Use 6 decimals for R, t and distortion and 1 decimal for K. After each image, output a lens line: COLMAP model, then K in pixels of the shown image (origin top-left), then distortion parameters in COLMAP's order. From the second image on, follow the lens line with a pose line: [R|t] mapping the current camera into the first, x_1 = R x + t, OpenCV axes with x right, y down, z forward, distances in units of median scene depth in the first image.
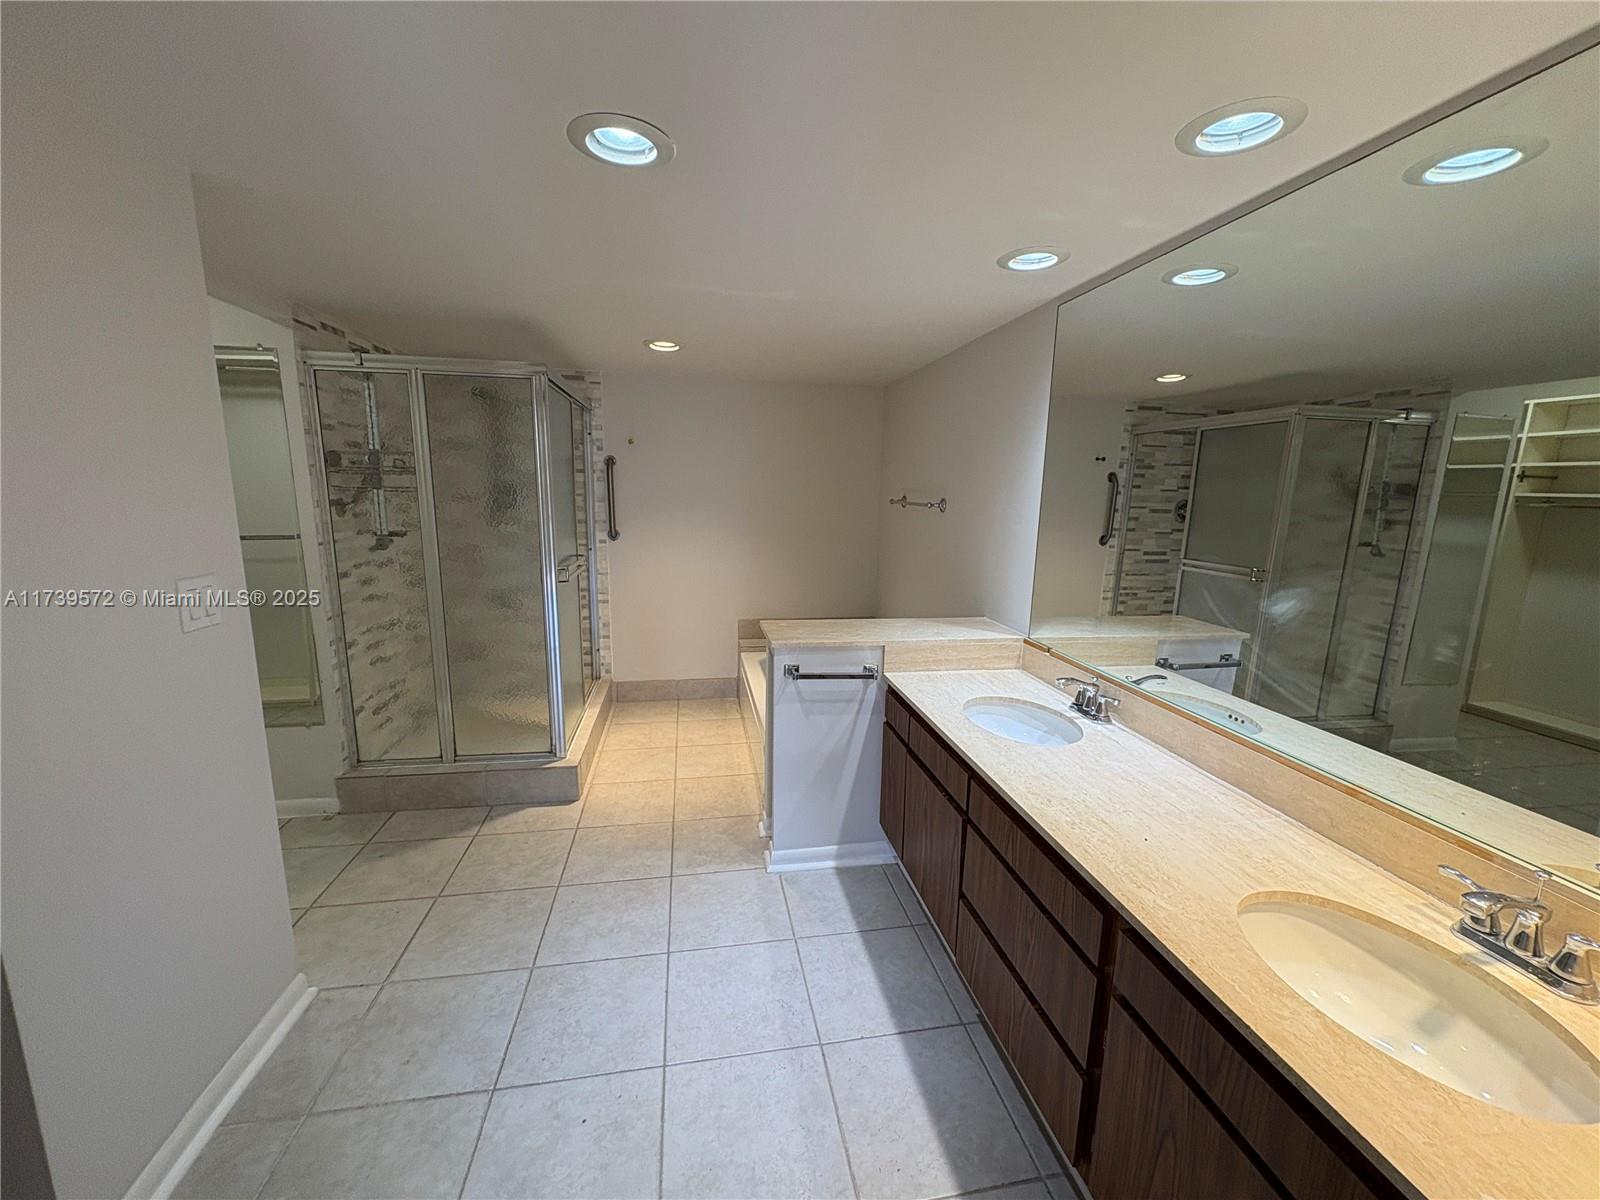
lens RADIAL K [[635.3, 0, 810.9], [0, 635.3, 602.9], [0, 0, 1]] dist [0.002473, -0.000488]
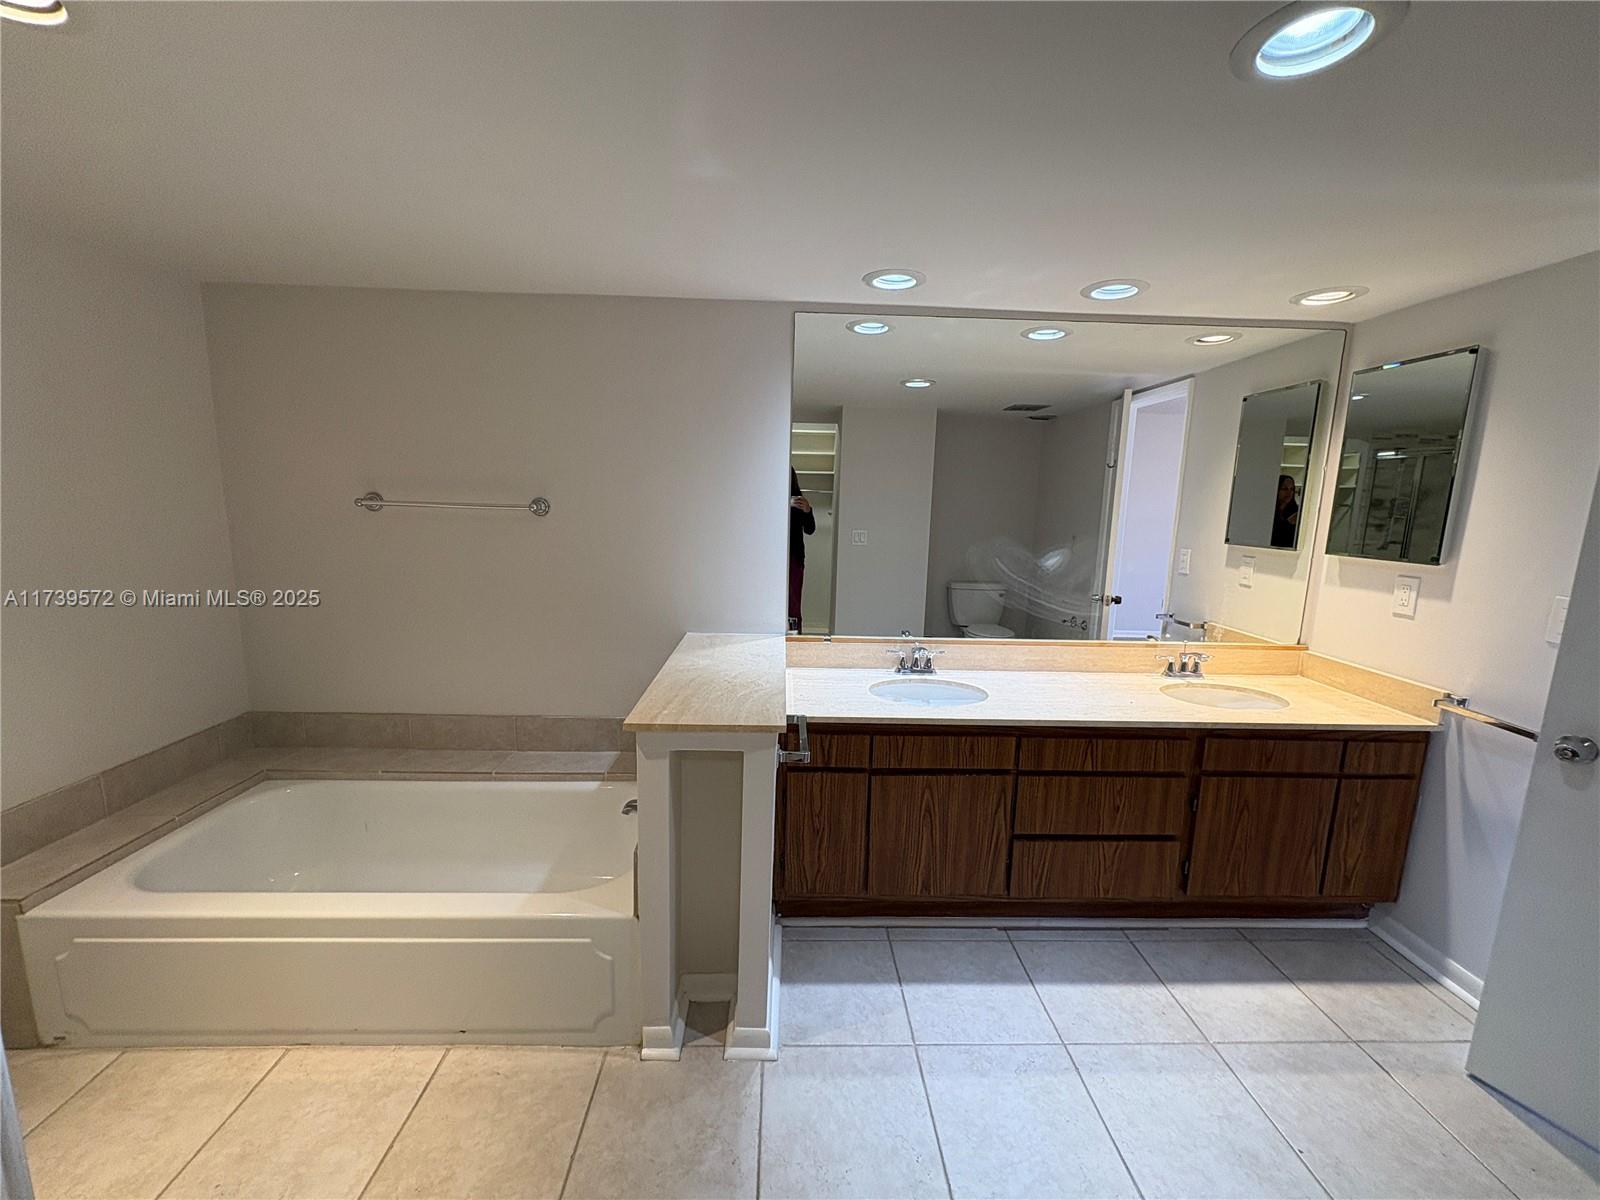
lens RADIAL K [[635.3, 0, 807.4], [0, 635.3, 598.7], [0, 0, 1]] dist [0.002473, -0.000488]
pose [[0.152199, -0.172857, 0.973117, -0.734983], [0.155034, 0.976574, 0.149223, -0.172953], [-0.976115, 0.128155, 0.175432, 0.911786]]
